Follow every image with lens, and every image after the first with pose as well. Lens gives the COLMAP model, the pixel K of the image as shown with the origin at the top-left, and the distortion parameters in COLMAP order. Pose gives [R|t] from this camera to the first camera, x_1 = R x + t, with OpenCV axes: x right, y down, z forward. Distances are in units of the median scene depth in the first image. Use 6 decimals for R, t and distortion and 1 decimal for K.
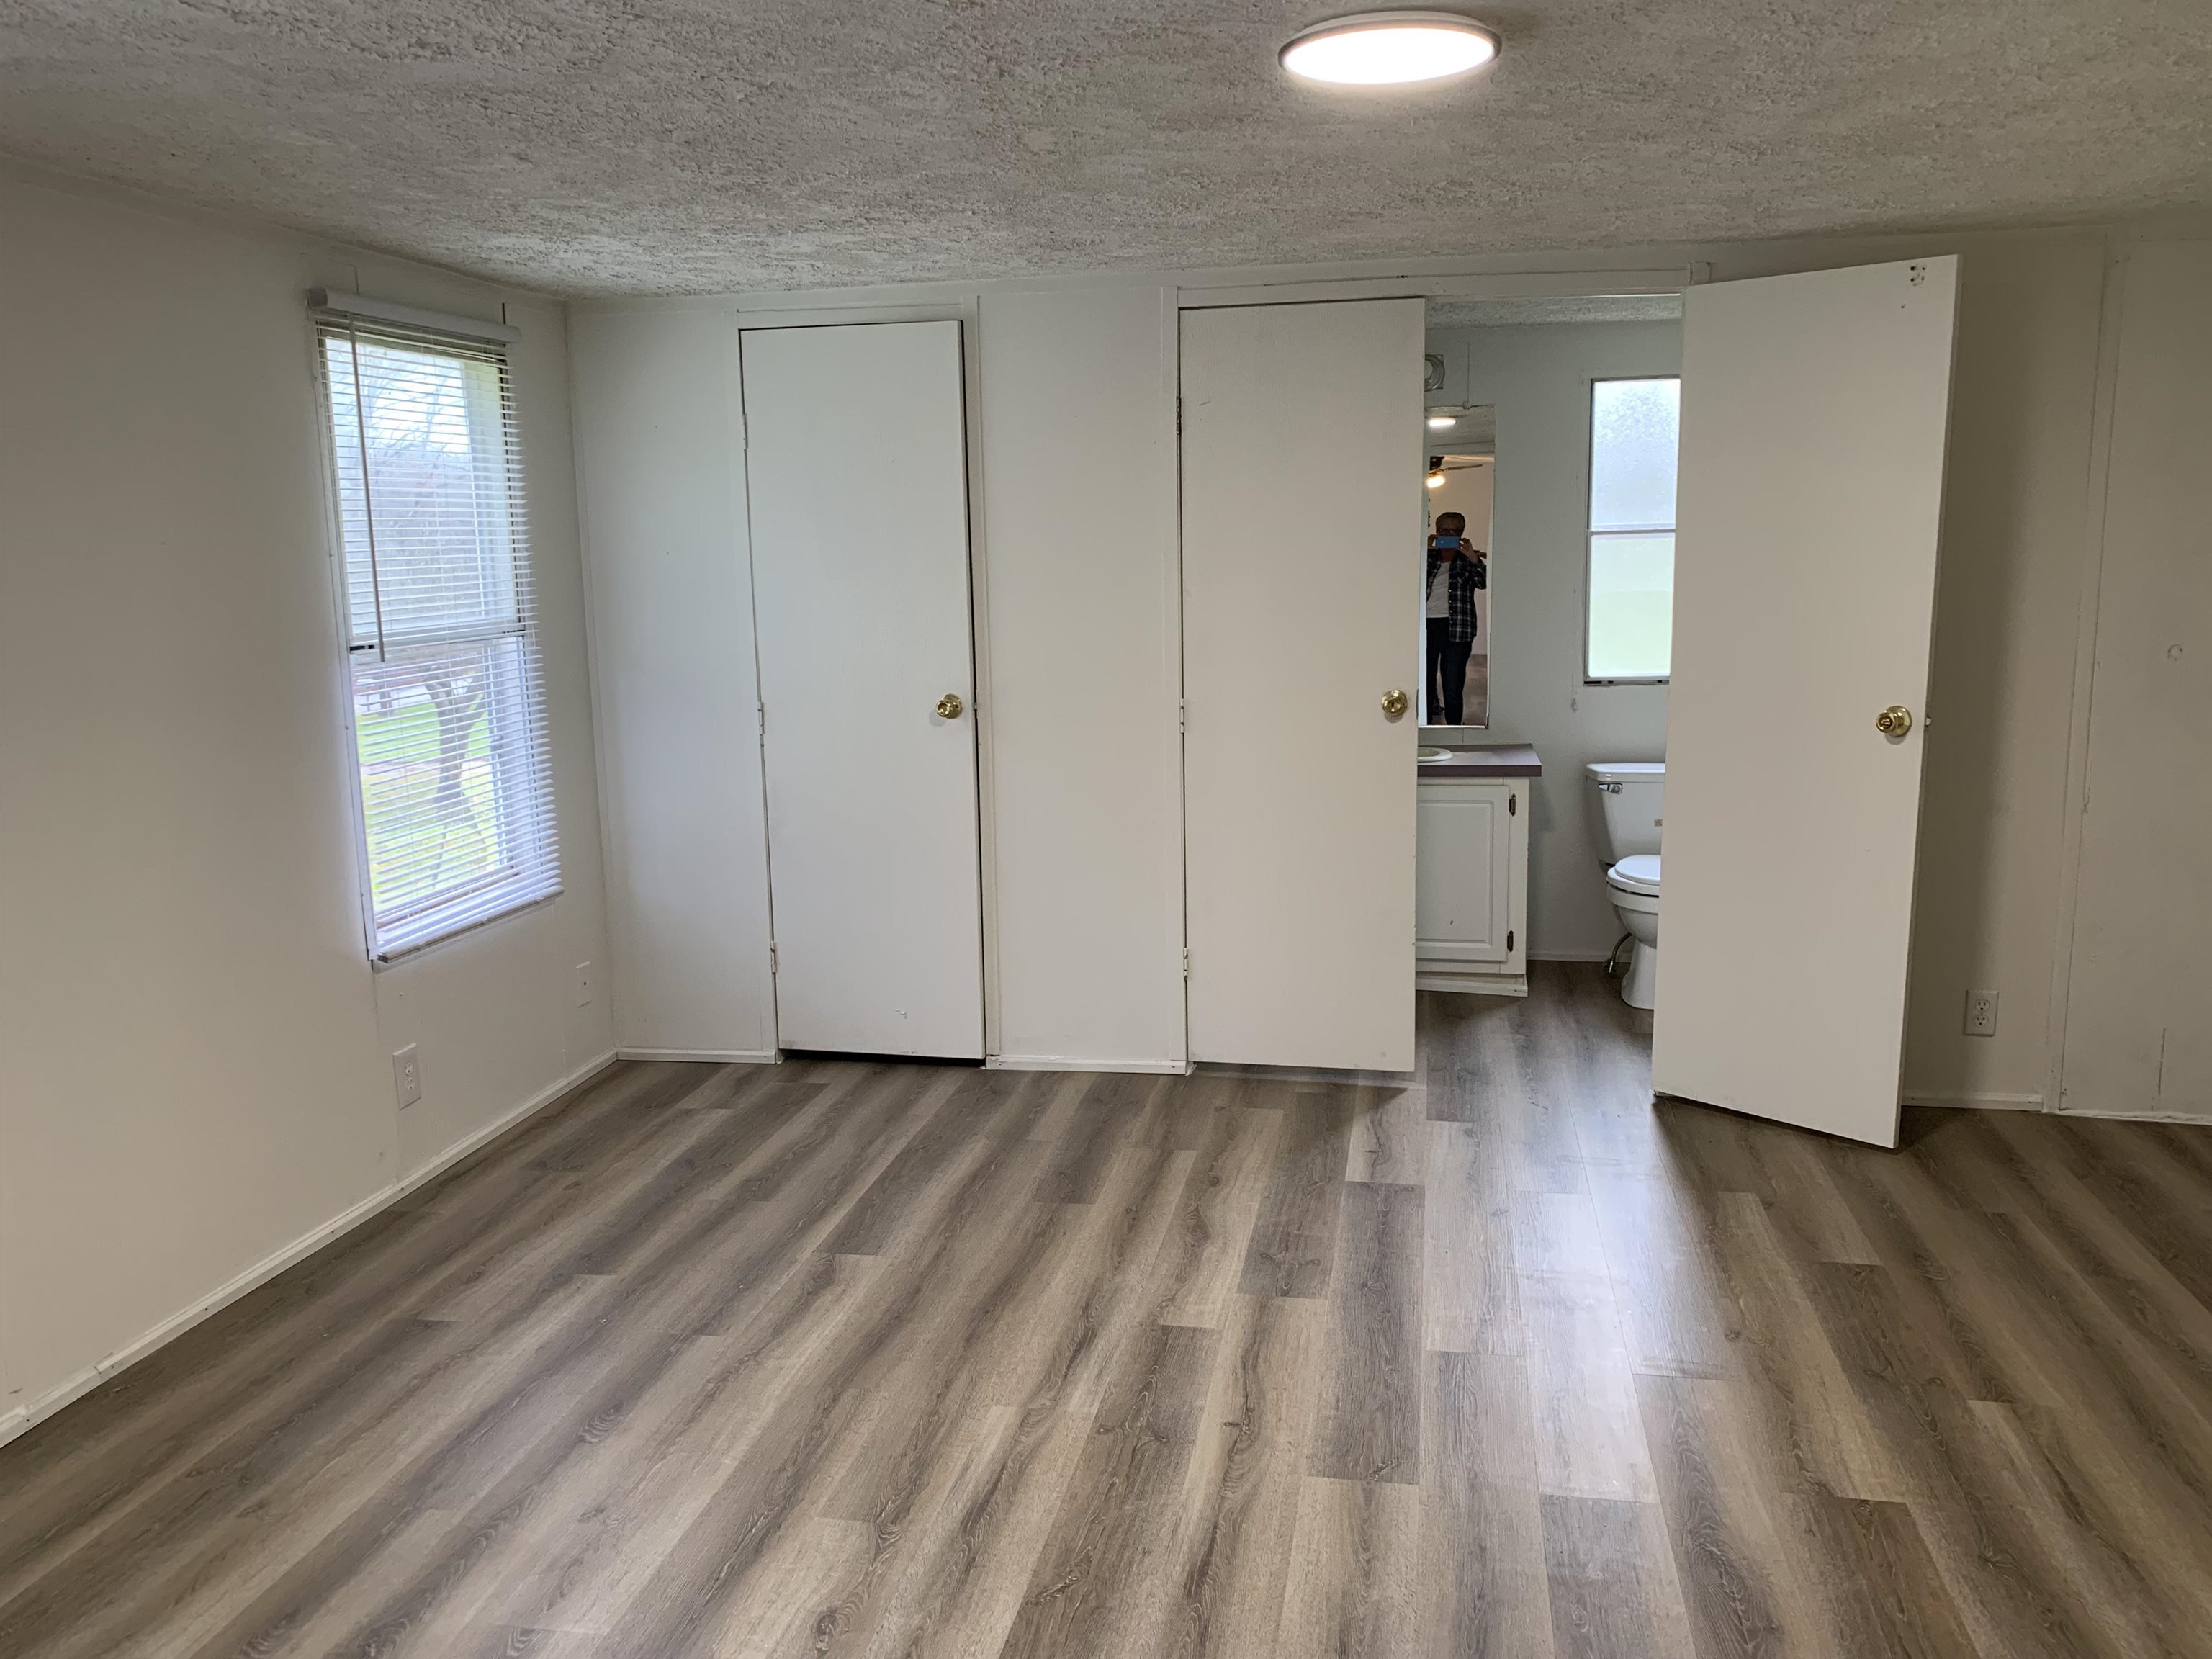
lens RADIAL K [[1678.9, 0, 1106.0], [0, 1678.9, 829.5], [0, 0, 1]] dist [0.047579, -0.047954]
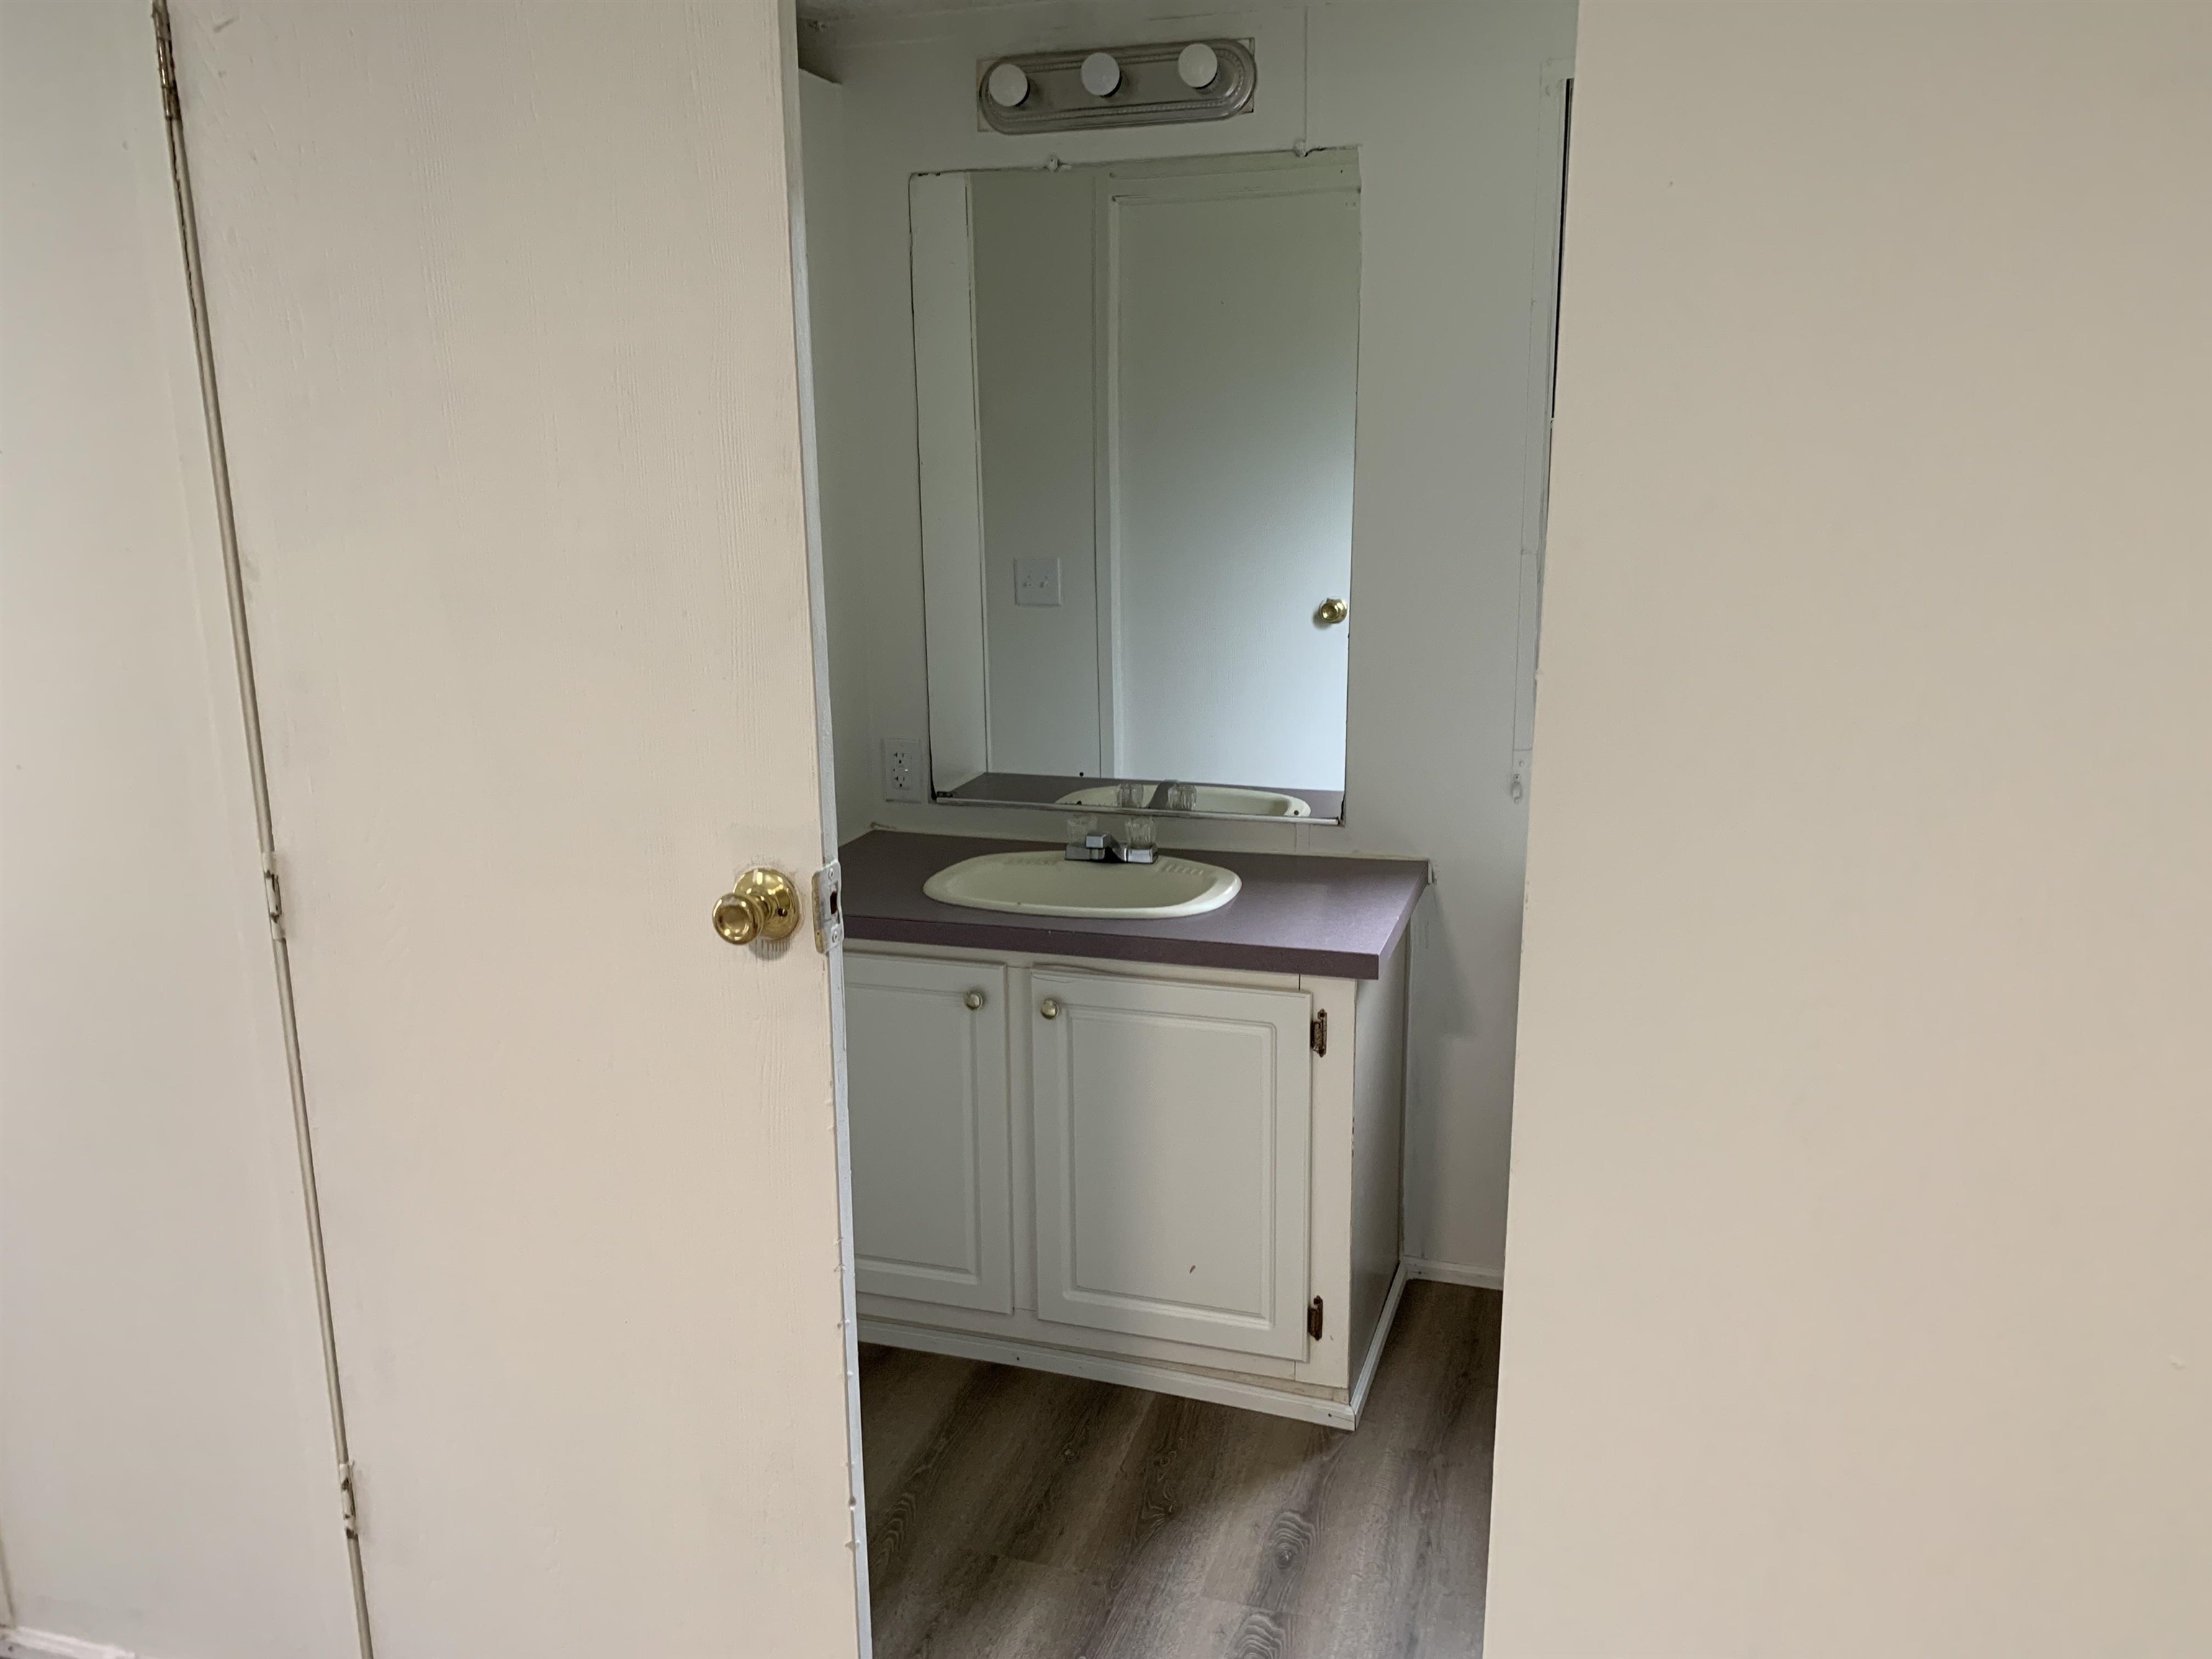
lens RADIAL K [[1648.3, 0, 1106.0], [0, 1648.3, 829.5], [0, 0, 1]] dist [-0.000431, -0.127491]
pose [[0.994752, 0.031970, -0.097196, 0.222880], [-0.025569, 0.997465, 0.066402, -0.093624], [0.099072, -0.063568, 0.993048, 0.560936]]
